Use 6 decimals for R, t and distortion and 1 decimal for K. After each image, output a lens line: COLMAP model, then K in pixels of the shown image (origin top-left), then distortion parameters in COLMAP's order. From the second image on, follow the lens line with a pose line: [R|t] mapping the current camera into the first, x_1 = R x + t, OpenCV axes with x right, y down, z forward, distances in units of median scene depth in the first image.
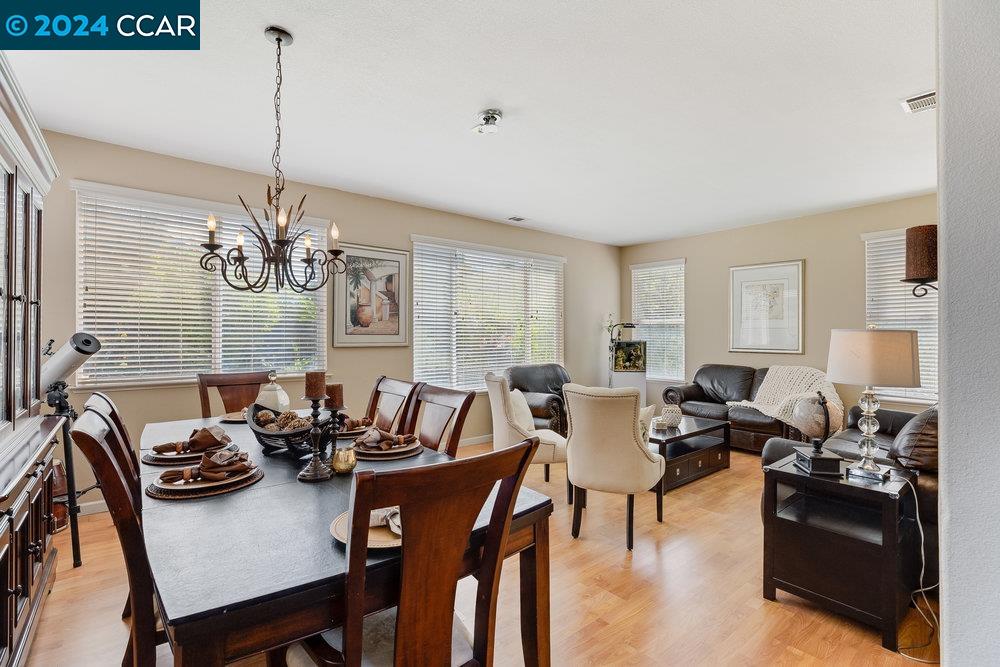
lens RADIAL K [[454.5, 0, 498.9], [0, 454.5, 333.7], [0, 0, 1]] dist [-0.029560, 0.014479]
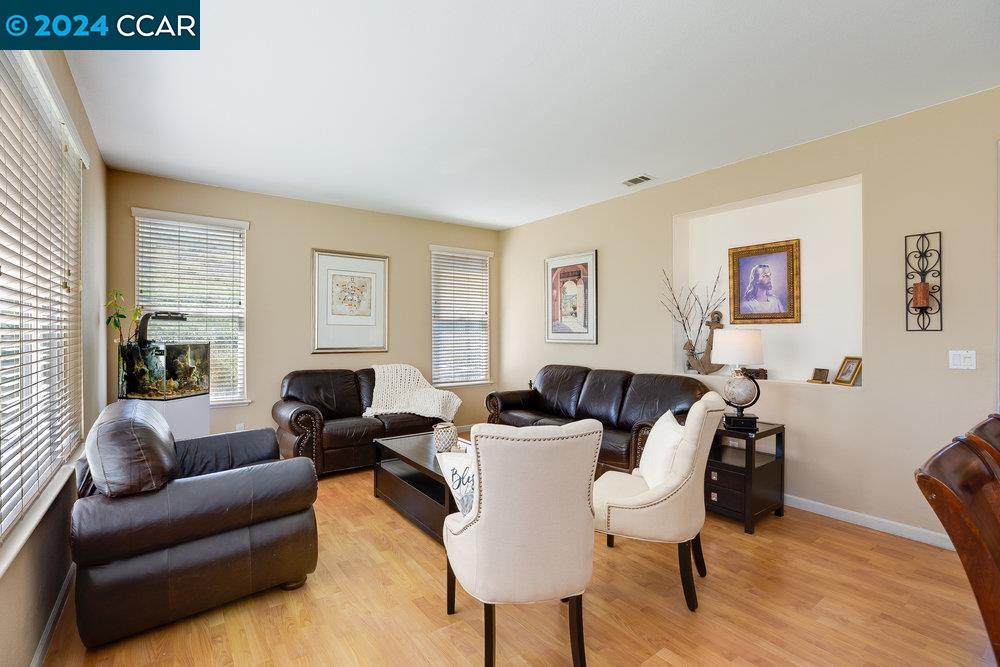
lens RADIAL K [[454.5, 0, 499.0], [0, 454.5, 332.9], [0, 0, 1]] dist [-0.029560, 0.014479]
pose [[0.040038, -0.009254, 0.999155, -0.311838], [-0.007354, 0.999927, 0.009556, -0.006533], [-0.999171, -0.007730, 0.039967, 0.692160]]
